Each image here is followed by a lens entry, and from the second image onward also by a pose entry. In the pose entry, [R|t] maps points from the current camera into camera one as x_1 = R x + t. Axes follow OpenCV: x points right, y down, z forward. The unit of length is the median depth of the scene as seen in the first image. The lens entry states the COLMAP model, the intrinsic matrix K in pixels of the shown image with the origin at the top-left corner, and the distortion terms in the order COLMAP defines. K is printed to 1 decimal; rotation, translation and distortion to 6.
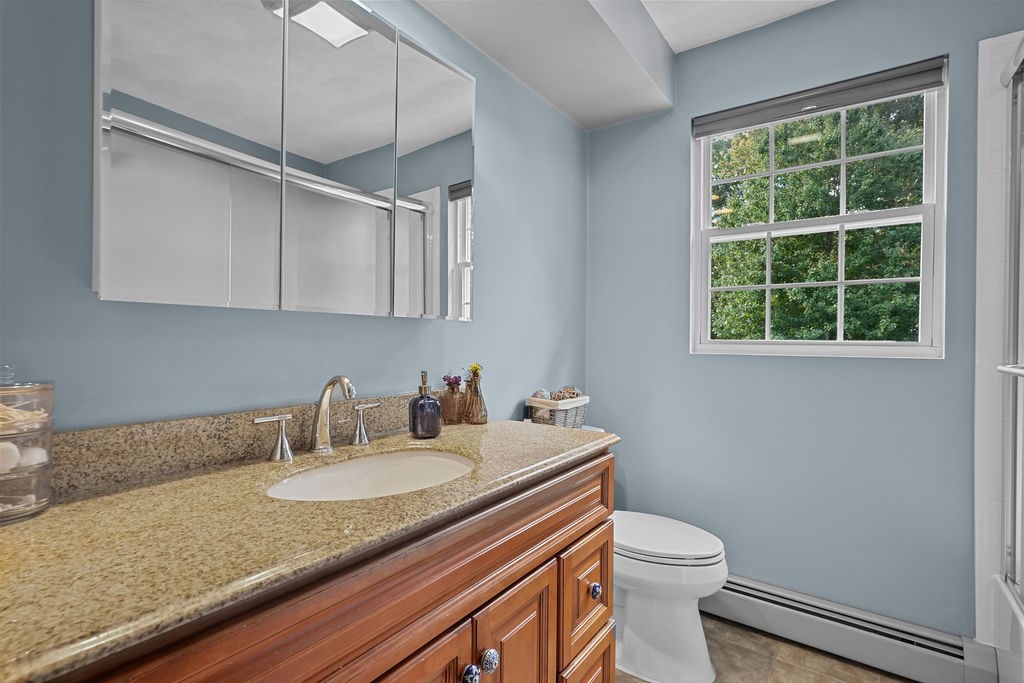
lens RADIAL K [[487.1, 0, 504.1], [0, 487.1, 342.5], [0, 0, 1]] dist [-0.004545, 0.002384]
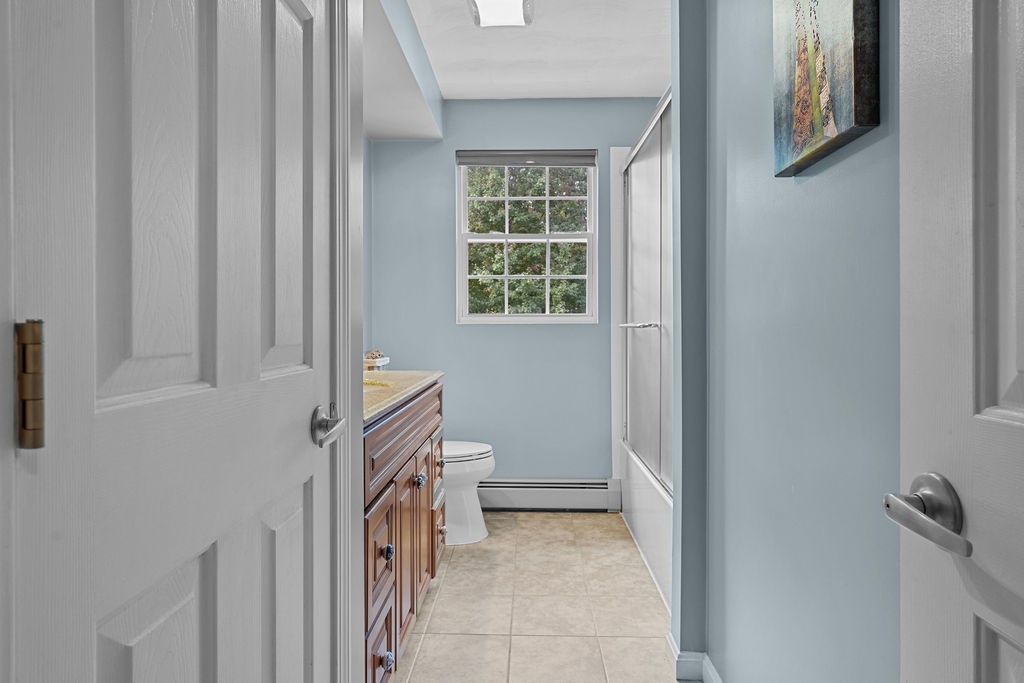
lens RADIAL K [[580.8, 0, 512.8], [0, 580.8, 333.0], [0, 0, 1]] dist [0.002828, 0.000928]
pose [[0.823864, -0.017022, 0.566531, -0.461528], [0.012546, 0.999852, 0.011797, 0.035415], [-0.566648, -0.002612, 0.823956, -0.477296]]
